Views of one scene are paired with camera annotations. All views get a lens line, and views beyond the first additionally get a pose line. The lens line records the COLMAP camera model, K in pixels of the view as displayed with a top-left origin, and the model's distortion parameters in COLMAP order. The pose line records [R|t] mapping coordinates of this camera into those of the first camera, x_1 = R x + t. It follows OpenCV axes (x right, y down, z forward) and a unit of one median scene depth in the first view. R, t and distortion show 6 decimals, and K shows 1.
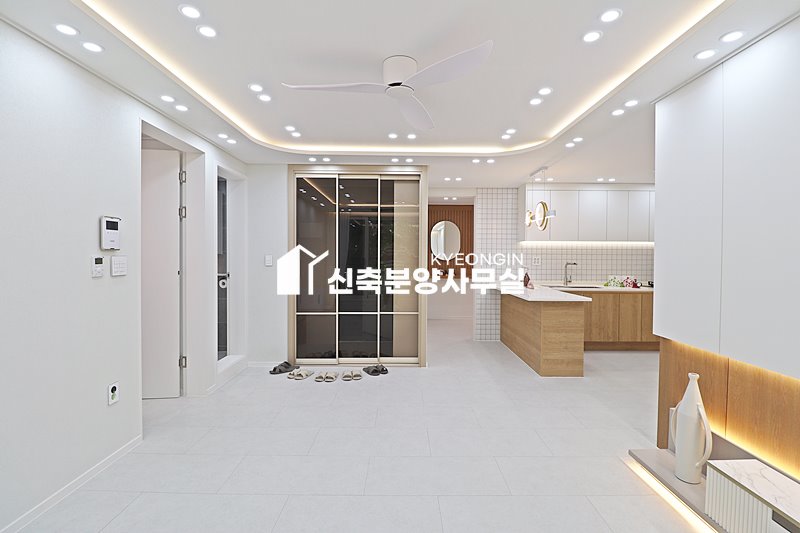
lens RADIAL K [[370.6, 0, 403.0], [0, 370.6, 261.7], [0, 0, 1]] dist [-0.001286, -0.012198]
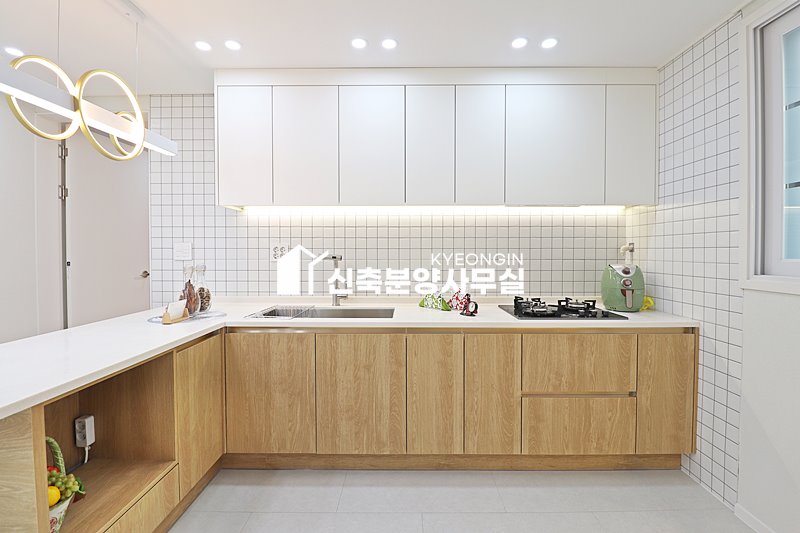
lens RADIAL K [[370.6, 0, 402.7], [0, 370.6, 258.3], [0, 0, 1]] dist [-0.001286, -0.012198]
pose [[0.999983, -0.005723, -0.001422, 0.690166], [0.005727, 0.999981, 0.002334, 0.007031], [0.001409, -0.002342, 0.999996, 0.719726]]
